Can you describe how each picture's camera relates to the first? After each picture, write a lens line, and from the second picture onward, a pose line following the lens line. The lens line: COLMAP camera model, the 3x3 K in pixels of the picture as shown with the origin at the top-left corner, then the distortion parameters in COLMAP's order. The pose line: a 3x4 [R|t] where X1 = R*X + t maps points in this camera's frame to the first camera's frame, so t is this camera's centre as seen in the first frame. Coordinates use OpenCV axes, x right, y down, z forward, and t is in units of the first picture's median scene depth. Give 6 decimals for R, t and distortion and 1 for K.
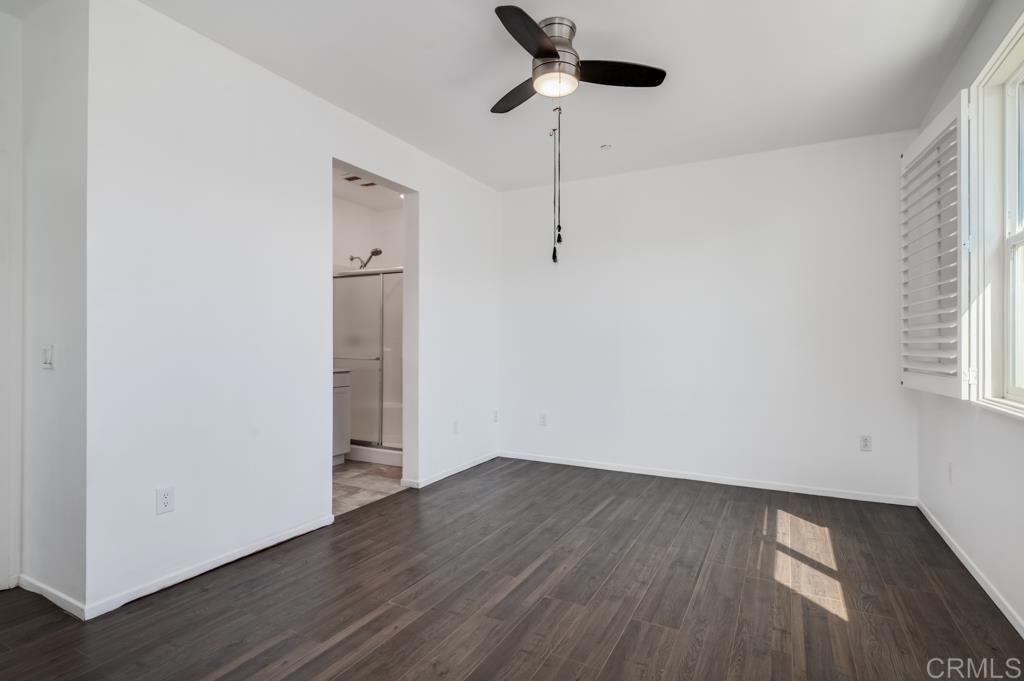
lens RADIAL K [[493.4, 0, 516.3], [0, 493.4, 344.6], [0, 0, 1]] dist [0.000897, 0.000047]
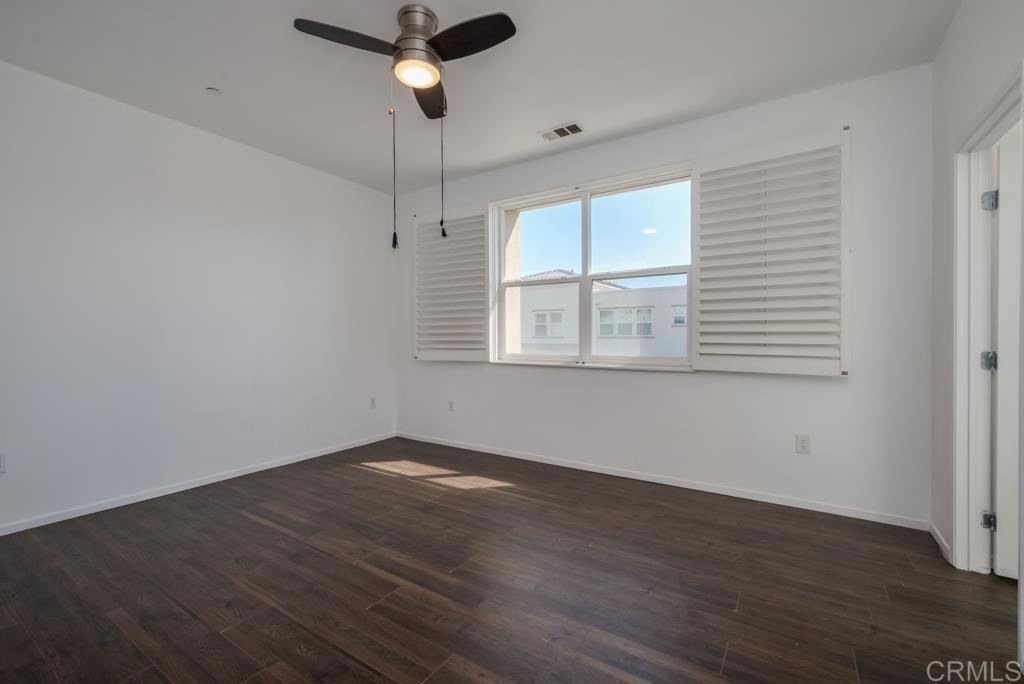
lens RADIAL K [[446.0, 0, 505.3], [0, 446.0, 337.5], [0, 0, 1]] dist [0.000165, -0.000155]
pose [[0.096612, -0.003114, 0.995317, -0.734387], [-0.002580, 0.999991, 0.003379, 0.008835], [-0.995319, -0.002895, 0.096603, 0.671681]]
